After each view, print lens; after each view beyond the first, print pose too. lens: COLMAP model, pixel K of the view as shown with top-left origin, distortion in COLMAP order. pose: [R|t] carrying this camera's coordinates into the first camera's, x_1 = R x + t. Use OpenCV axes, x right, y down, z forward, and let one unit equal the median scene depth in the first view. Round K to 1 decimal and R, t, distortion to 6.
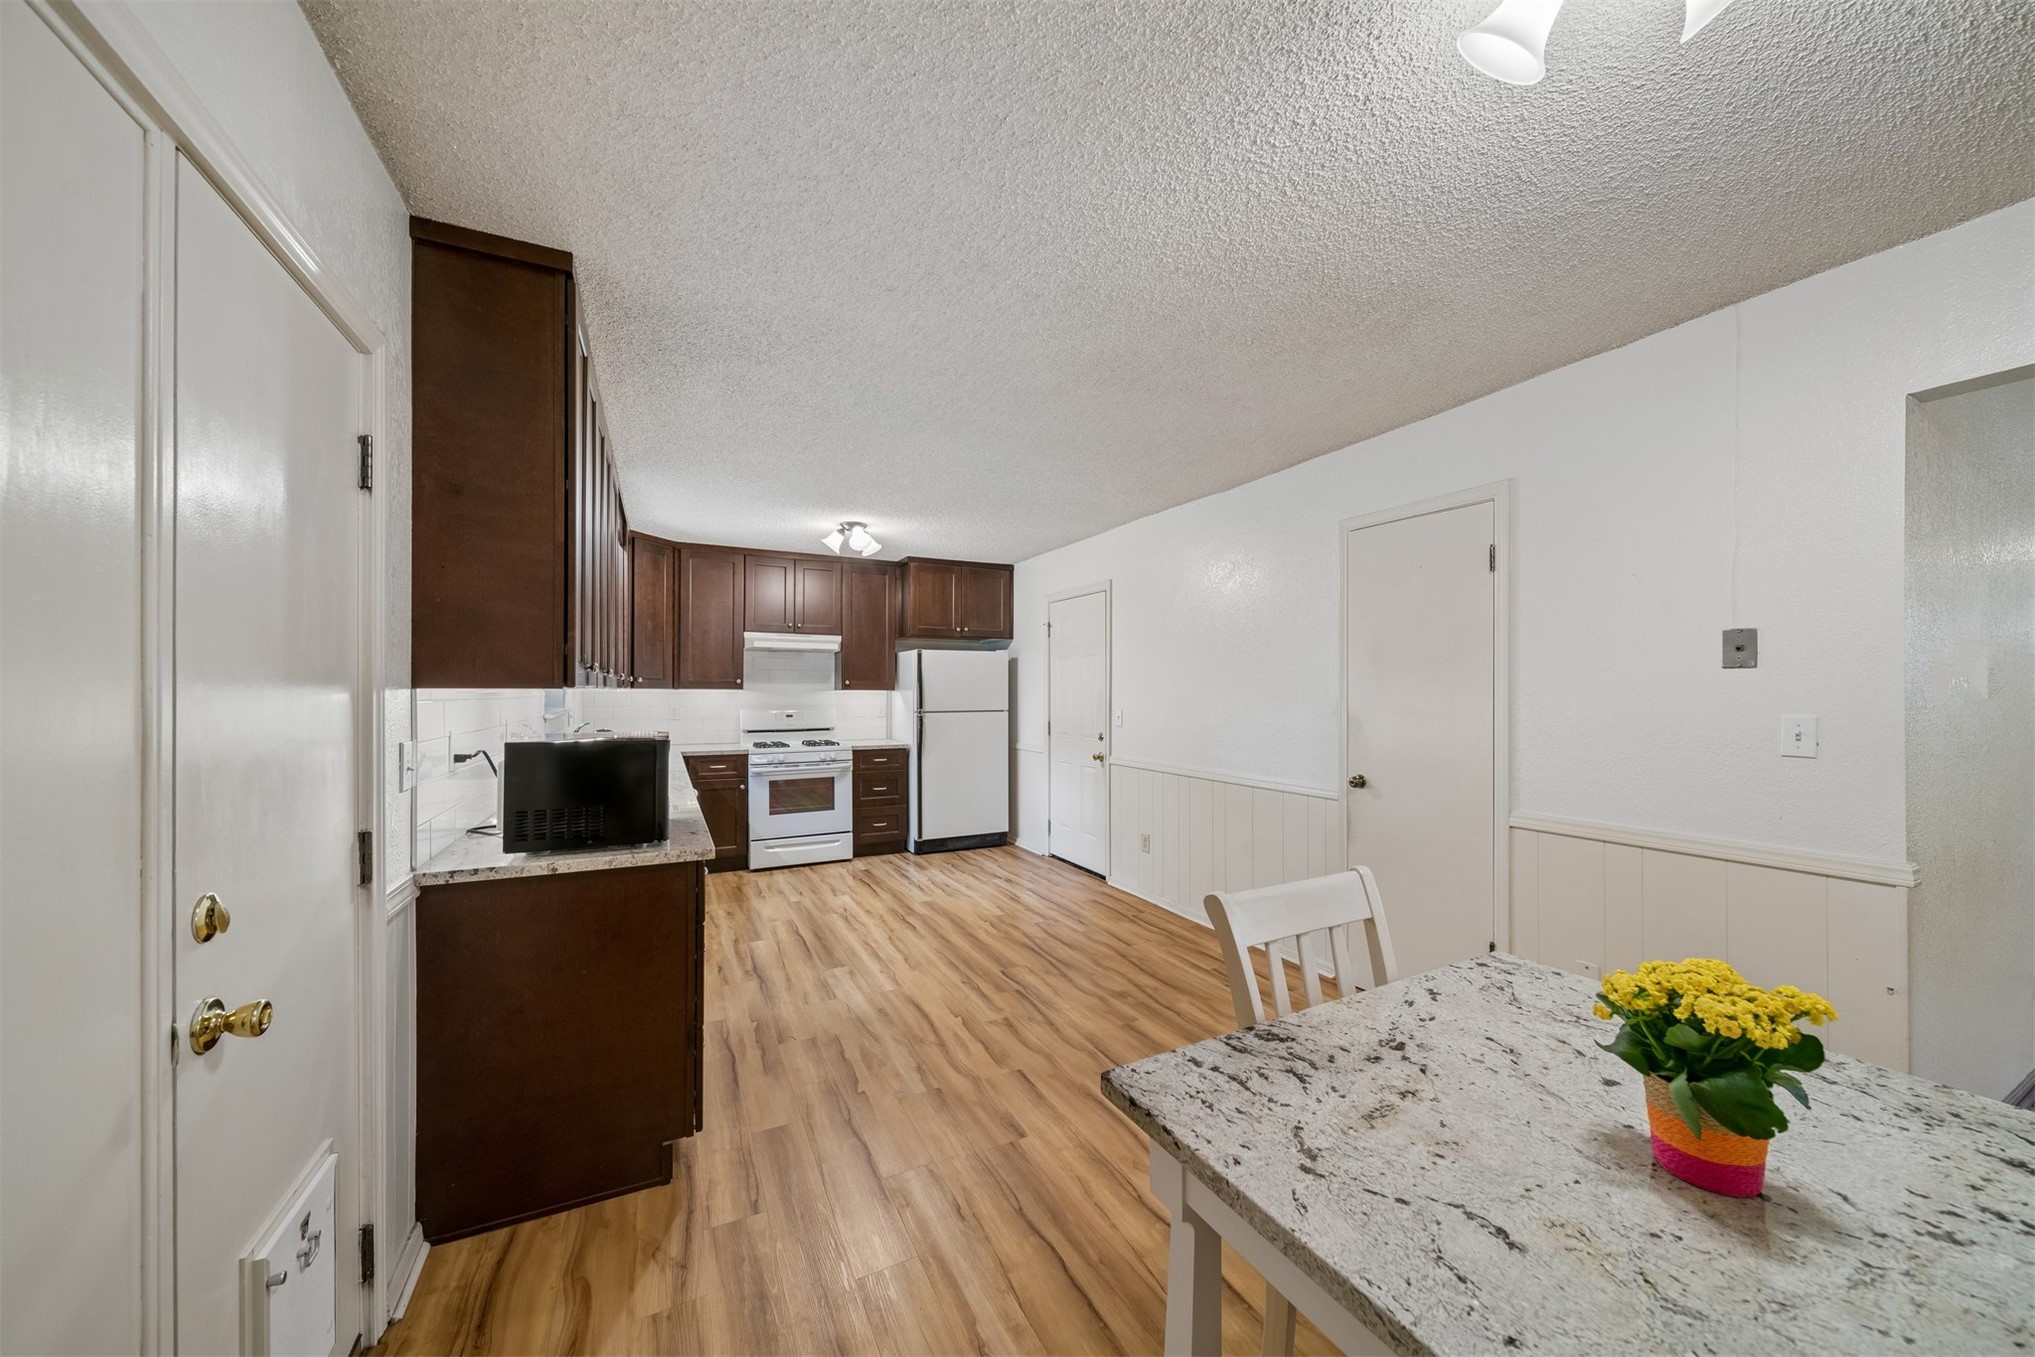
lens RADIAL K [[714.0, 0, 1019.1], [0, 714.0, 687.5], [0, 0, 1]] dist [0.000153, -0.000732]
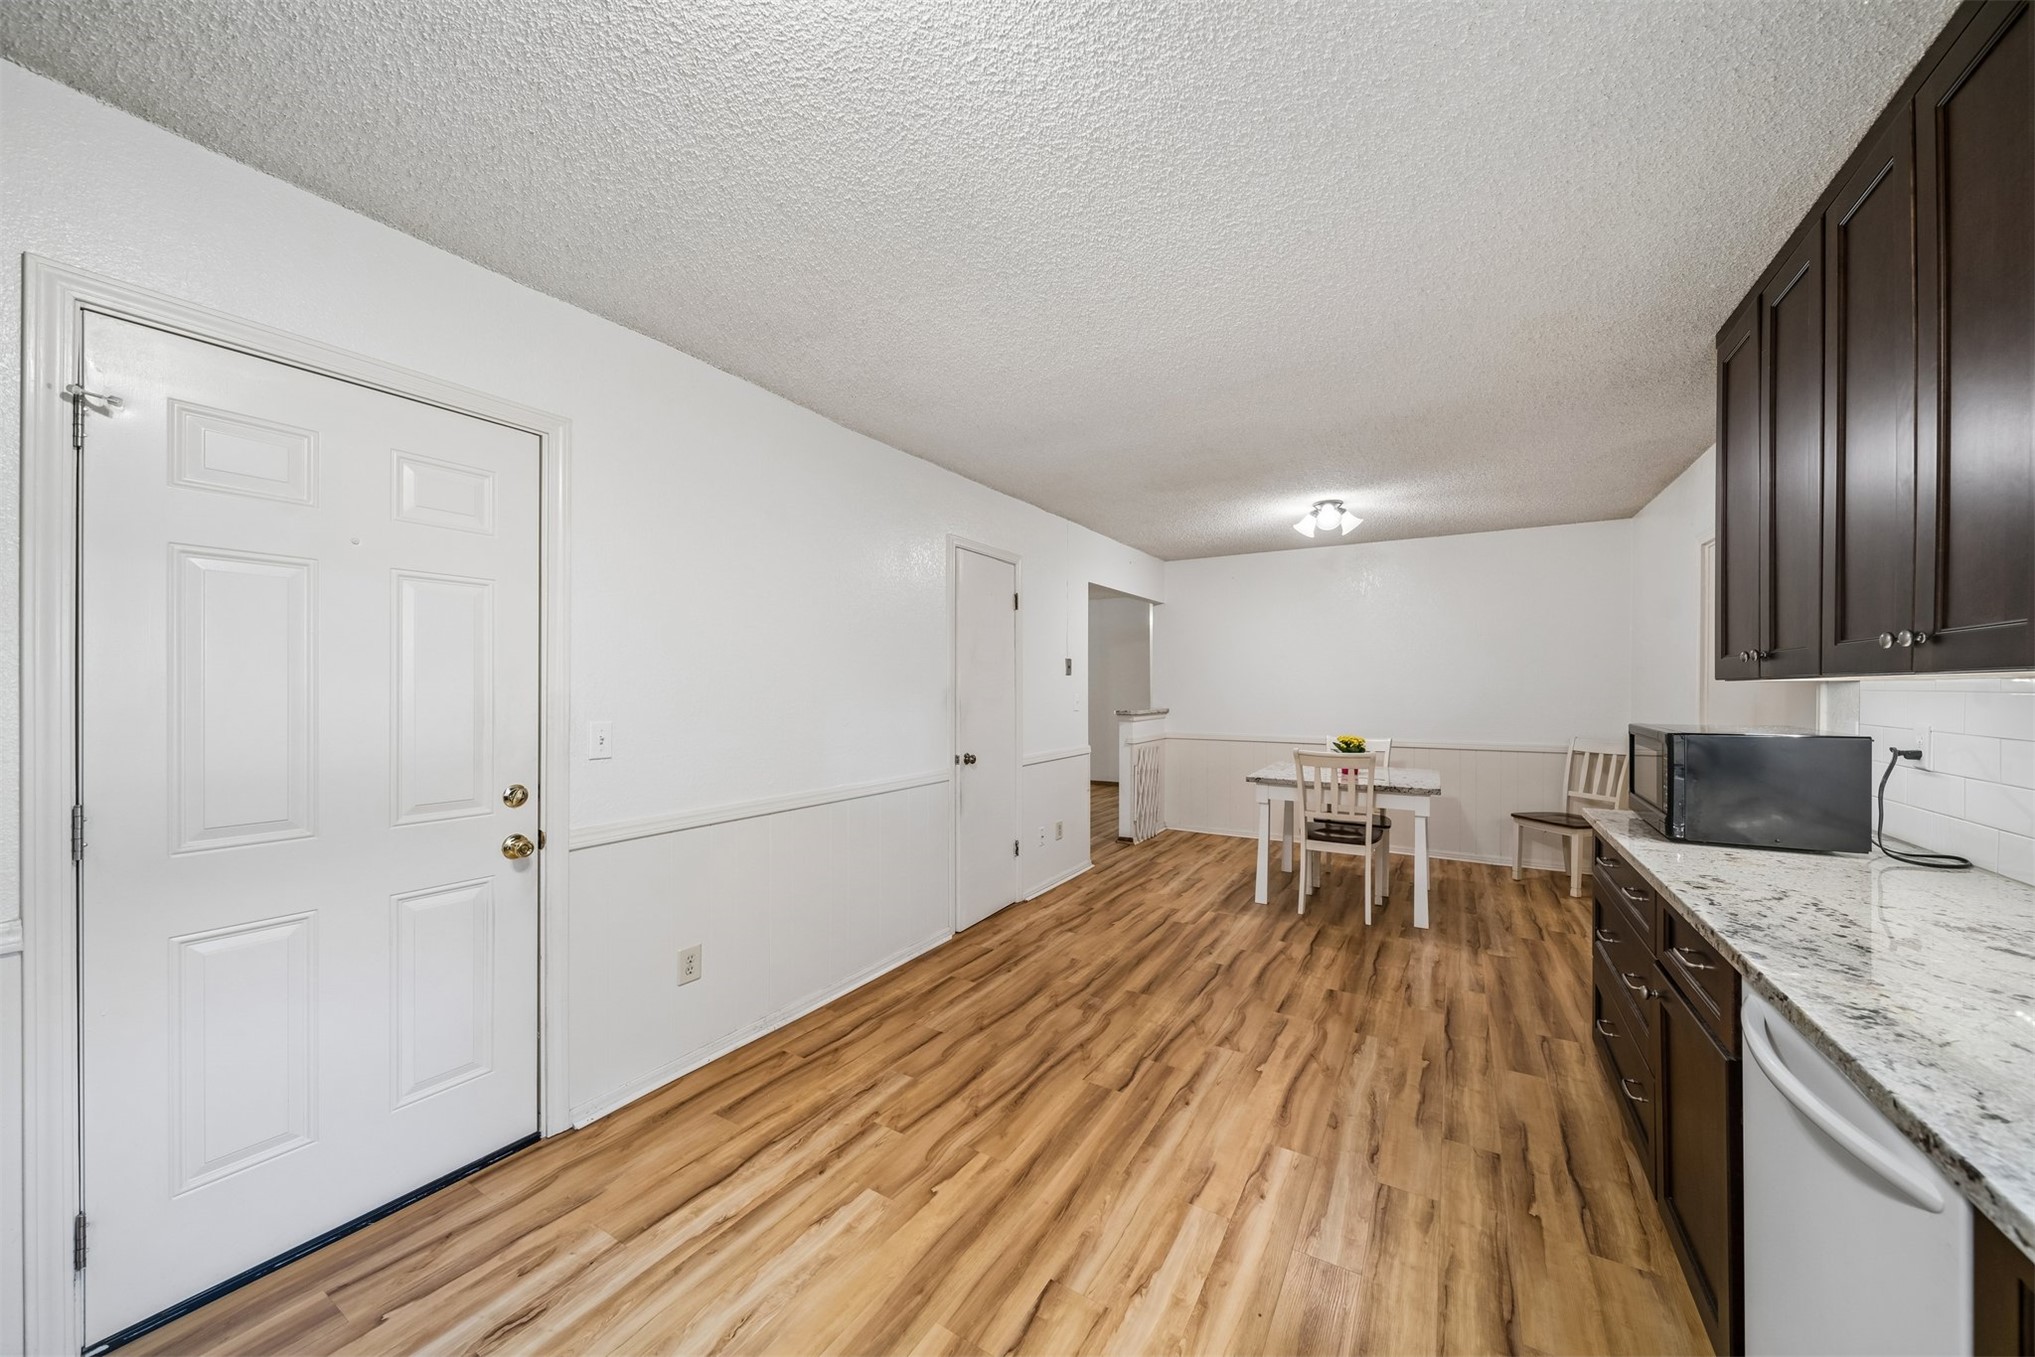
lens RADIAL K [[714.0, 0, 1032.4], [0, 714.0, 688.4], [0, 0, 1]] dist [0.000153, -0.000732]
pose [[-0.543686, -0.002070, 0.839286, -0.540950], [-0.005956, 0.999981, -0.001393, 0.012570], [-0.839267, -0.005756, -0.543688, 1.413744]]
